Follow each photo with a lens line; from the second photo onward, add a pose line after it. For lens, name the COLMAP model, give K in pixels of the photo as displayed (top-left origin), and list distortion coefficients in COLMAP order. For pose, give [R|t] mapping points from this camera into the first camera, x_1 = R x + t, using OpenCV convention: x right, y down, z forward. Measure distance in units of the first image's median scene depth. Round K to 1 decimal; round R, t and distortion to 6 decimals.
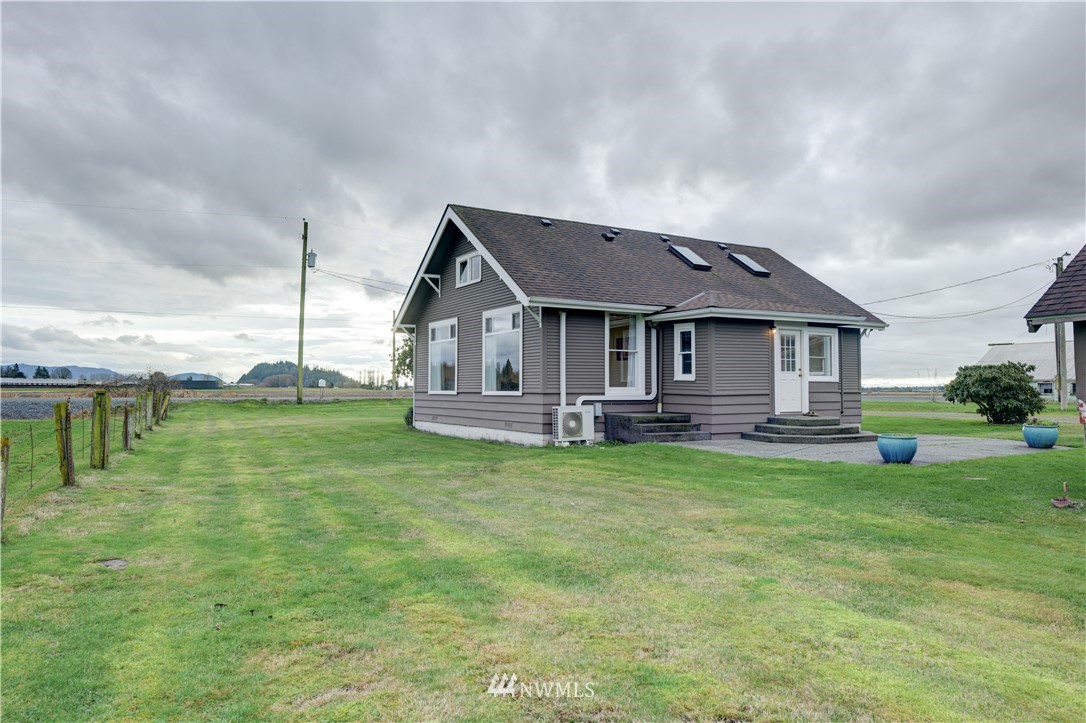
lens RADIAL K [[732.4, 0, 541.5], [0, 732.4, 356.1], [0, 0, 1]] dist [0.000304, -0.000496]
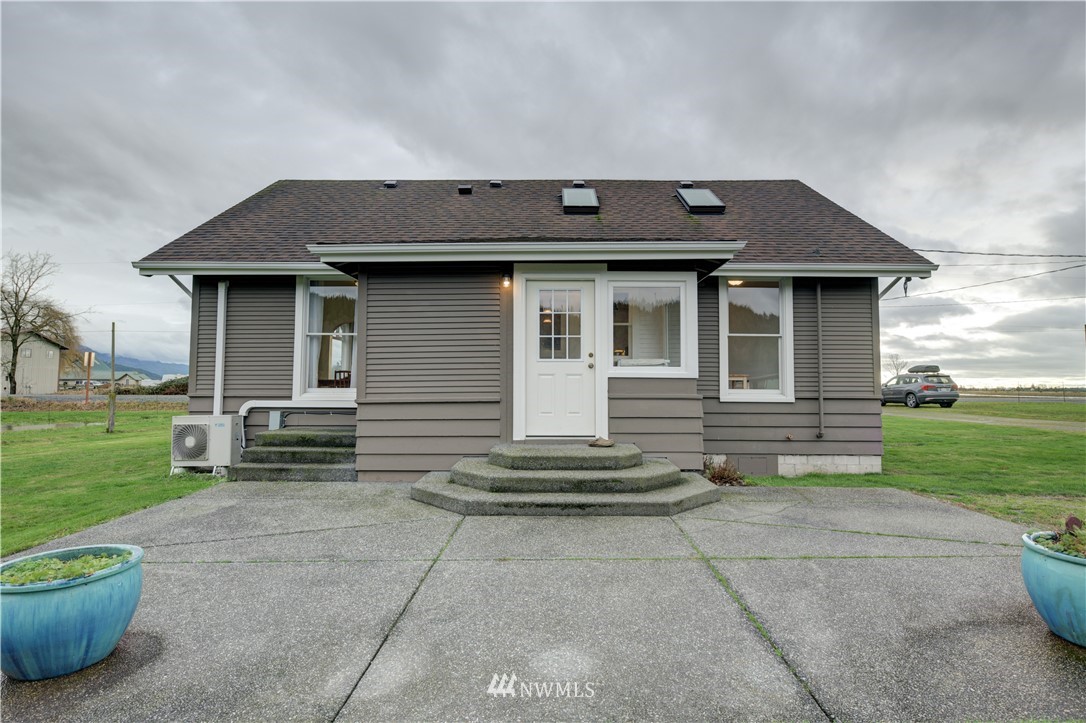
lens RADIAL K [[562.9, 0, 539.1], [0, 562.9, 365.2], [0, 0, 1]] dist [-0.003004, -0.000069]
pose [[0.865946, -0.019319, -0.499764, 0.534383], [0.021123, 0.999775, -0.002047, 0.026977], [0.499691, -0.008784, 0.866159, 0.652741]]
